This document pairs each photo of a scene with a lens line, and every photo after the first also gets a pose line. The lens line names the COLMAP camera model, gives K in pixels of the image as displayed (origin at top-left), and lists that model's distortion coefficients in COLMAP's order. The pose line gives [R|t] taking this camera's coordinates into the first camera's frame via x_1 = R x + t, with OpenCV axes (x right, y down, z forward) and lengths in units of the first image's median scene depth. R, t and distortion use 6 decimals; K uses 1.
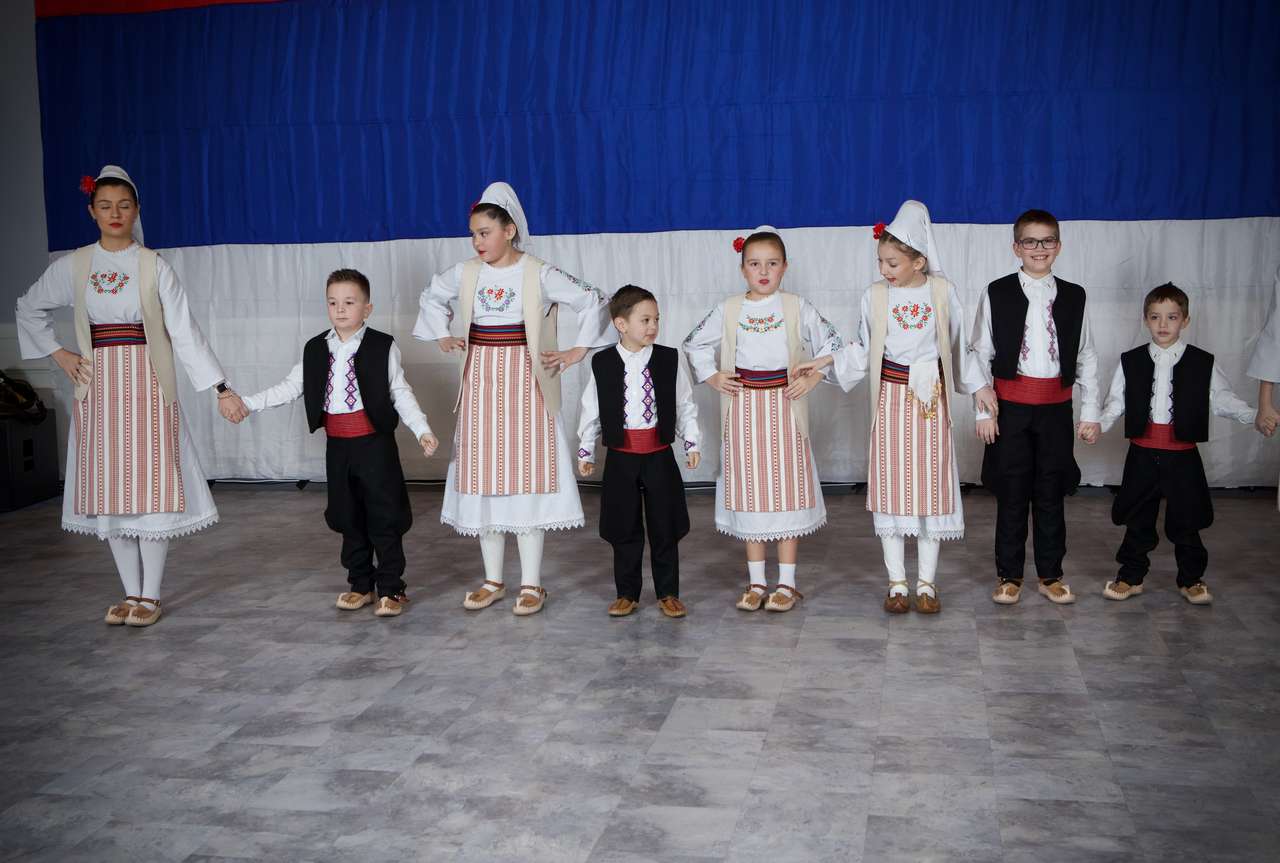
lens RADIAL K [[1577.5, 0, 599.6], [0, 1577.5, 377.5], [0, 0, 1]] dist [-0.004075, 0.000000]
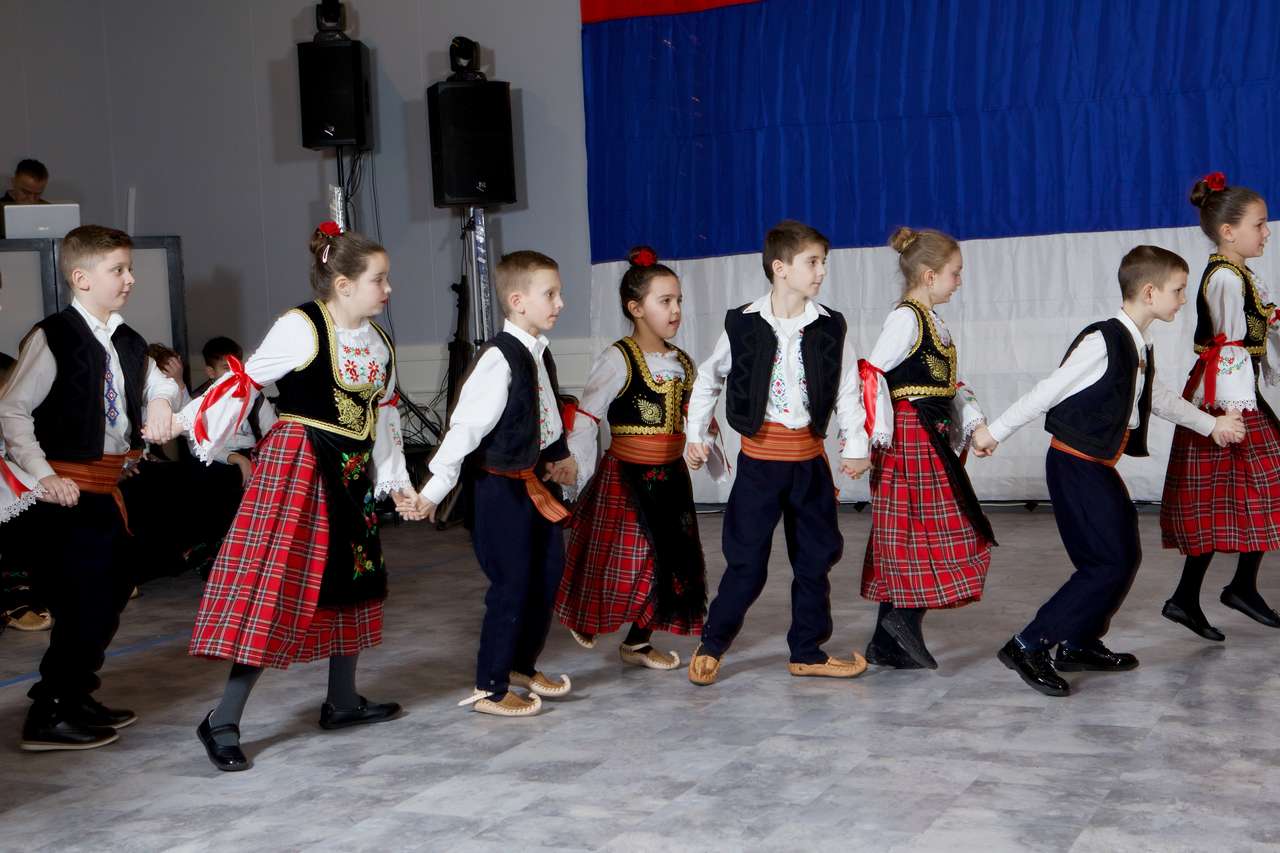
lens RADIAL K [[1782.0, 0, 629.6], [0, 1782.0, 417.2], [0, 0, 1]] dist [0.035753, 0.000000]
pose [[0.975308, -0.004400, -0.220806, -0.183194], [-0.000714, 0.999733, -0.023076, 0.081749], [0.220848, 0.022664, 0.975045, -0.128936]]
